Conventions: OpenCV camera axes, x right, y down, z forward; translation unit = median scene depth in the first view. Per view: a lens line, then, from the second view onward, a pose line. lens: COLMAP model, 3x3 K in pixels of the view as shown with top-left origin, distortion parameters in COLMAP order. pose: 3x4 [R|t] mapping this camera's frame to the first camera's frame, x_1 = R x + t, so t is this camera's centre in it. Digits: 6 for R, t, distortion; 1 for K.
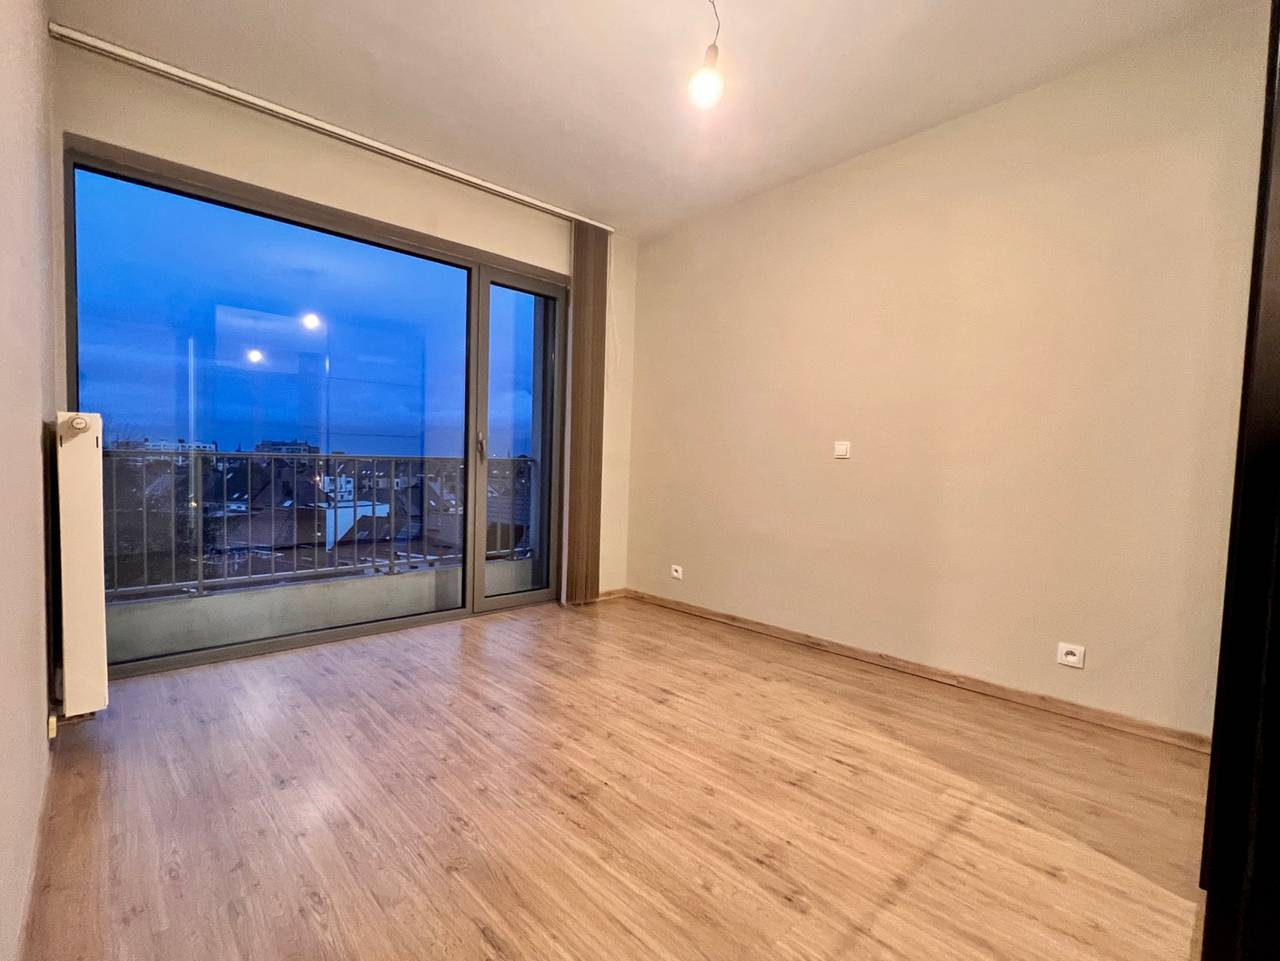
lens RADIAL K [[552.9, 0, 630.7], [0, 552.9, 480.2], [0, 0, 1]] dist [-0.001412, -0.000580]
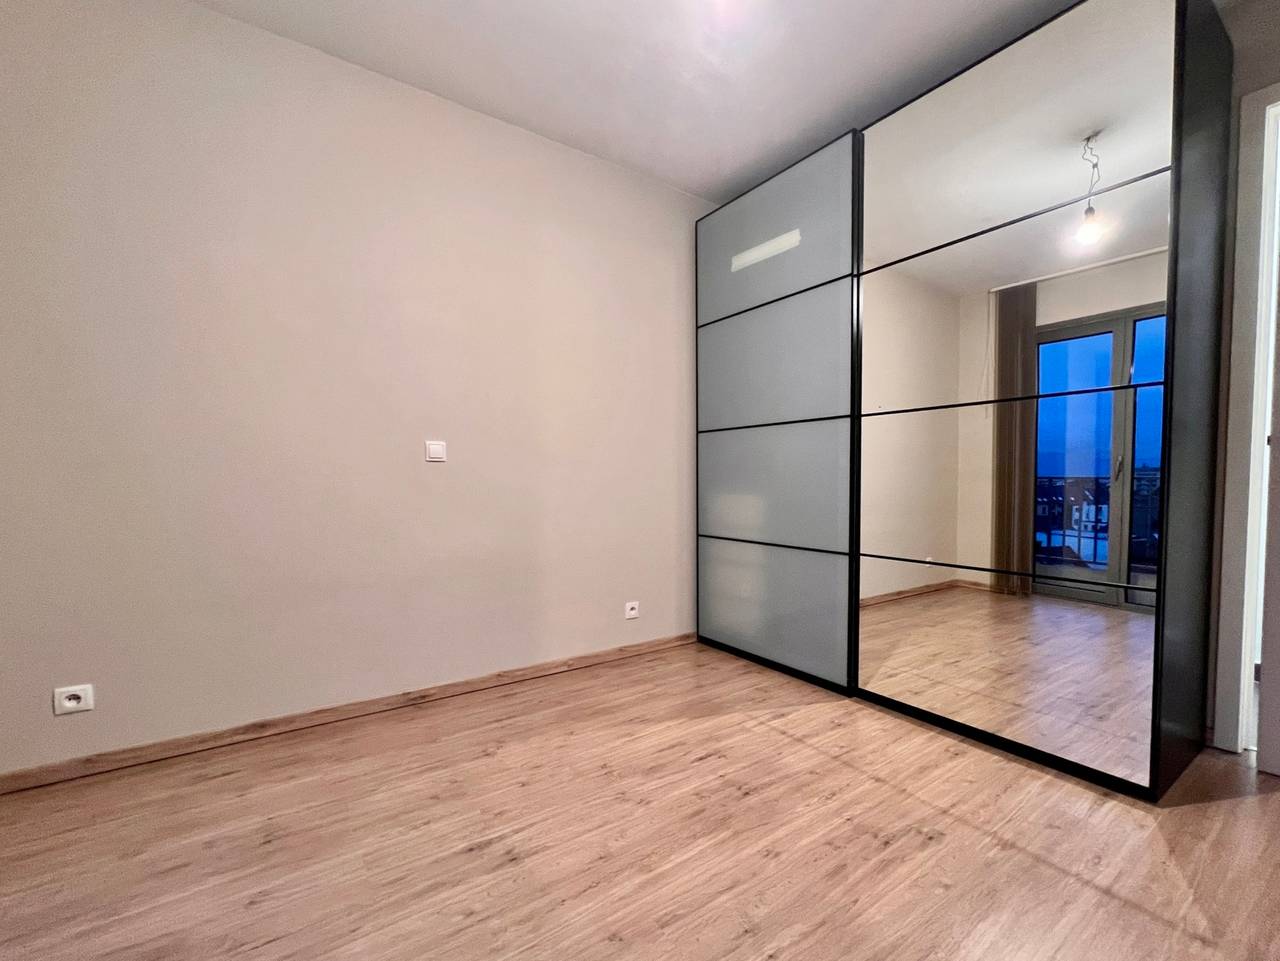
lens RADIAL K [[552.9, 0, 634.0], [0, 552.9, 490.4], [0, 0, 1]] dist [-0.001412, -0.000580]
pose [[0.164121, -0.042897, 0.985507, -0.503376], [0.034267, 0.998699, 0.037765, -0.022479], [-0.985845, 0.027572, 0.165378, 0.755088]]
